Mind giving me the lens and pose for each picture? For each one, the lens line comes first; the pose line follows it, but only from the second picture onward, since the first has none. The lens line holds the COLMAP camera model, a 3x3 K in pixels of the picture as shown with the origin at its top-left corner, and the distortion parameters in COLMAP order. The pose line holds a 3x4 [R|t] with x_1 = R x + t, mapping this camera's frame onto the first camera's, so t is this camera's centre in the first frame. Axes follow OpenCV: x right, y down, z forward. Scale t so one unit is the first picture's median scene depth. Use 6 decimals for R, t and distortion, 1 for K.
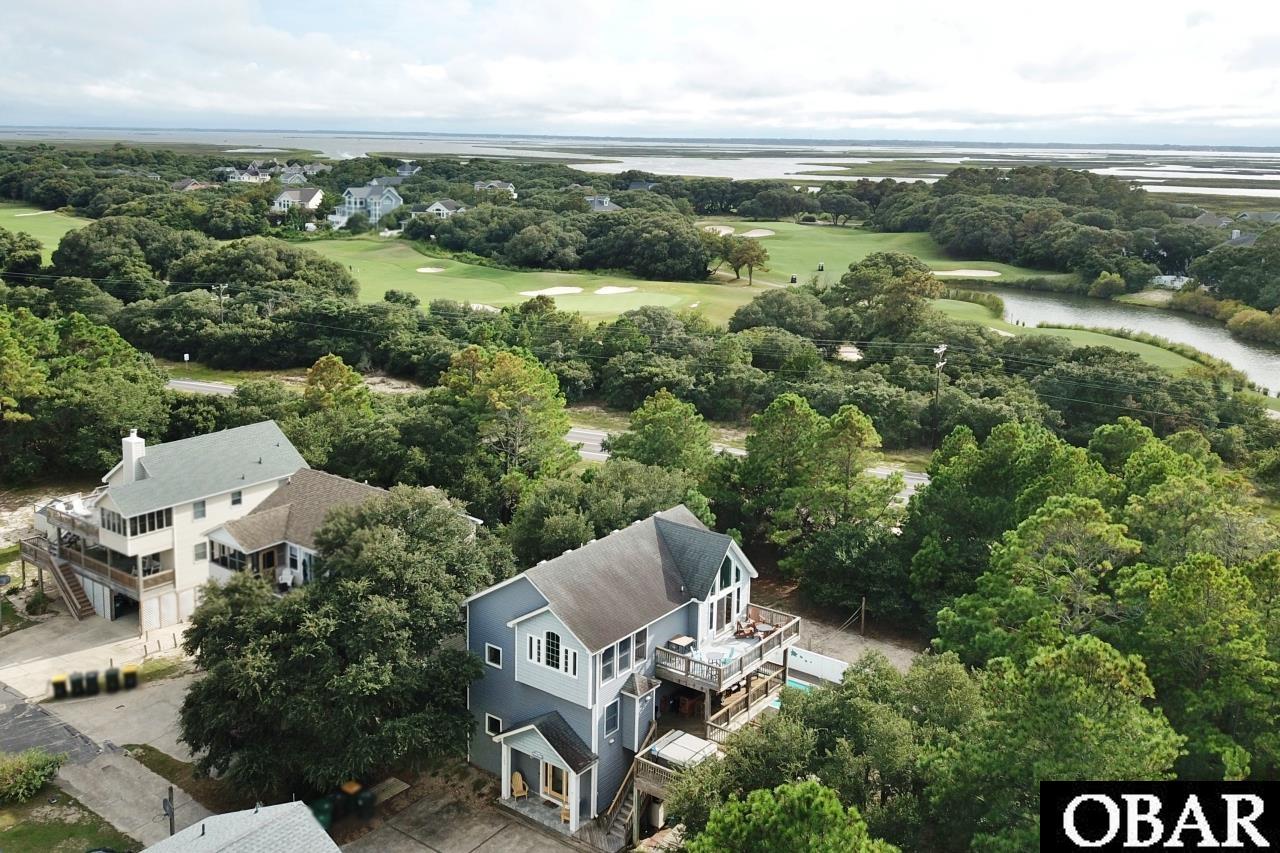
lens RADIAL K [[1026.6, 0, 664.1], [0, 1026.6, 423.3], [0, 0, 1]] dist [0.009375, -0.003576]
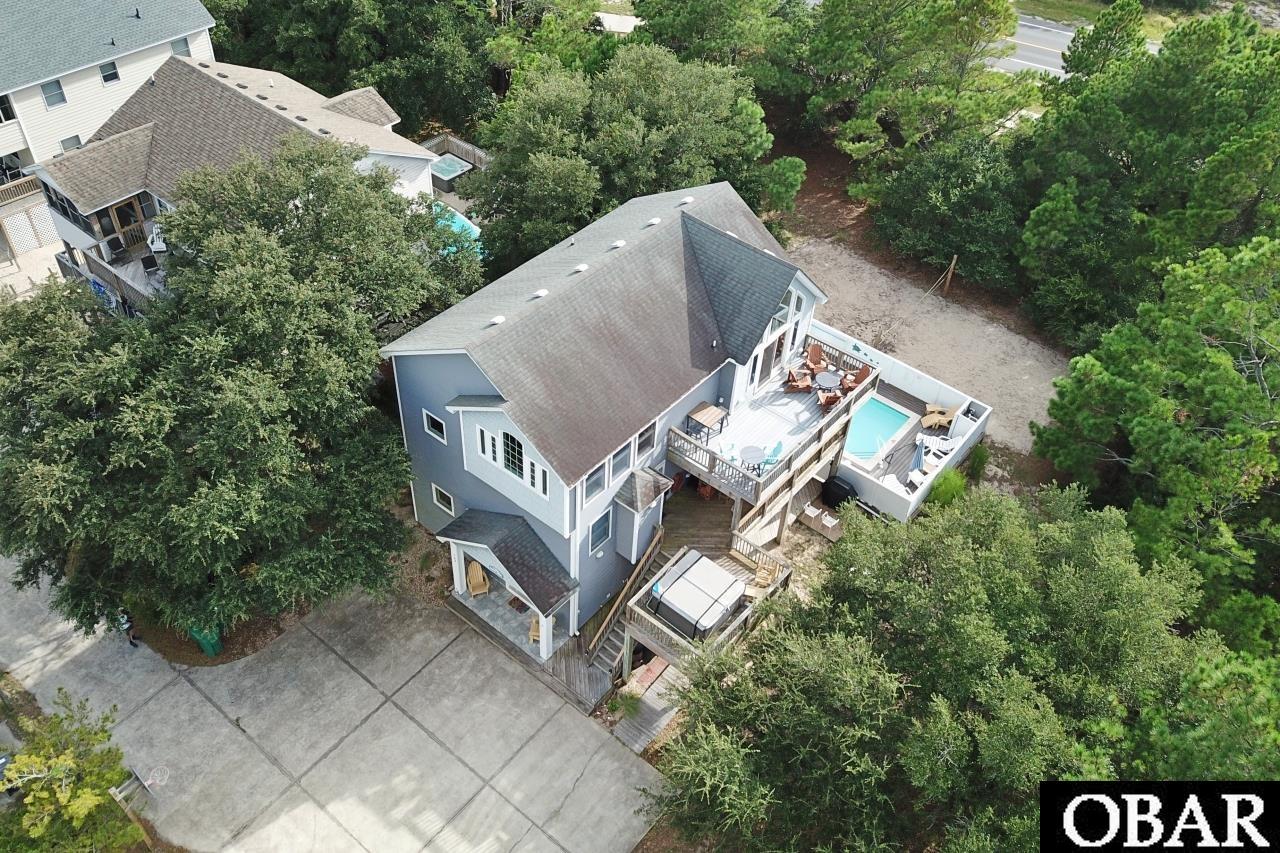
lens RADIAL K [[1026.6, 0, 664.1], [0, 1026.6, 423.3], [0, 0, 1]] dist [0.009375, -0.003576]
pose [[0.997217, 0.072901, -0.015642, -0.001248], [-0.056580, 0.876526, 0.478018, -0.117974], [0.048558, -0.475803, 0.878211, 0.410680]]
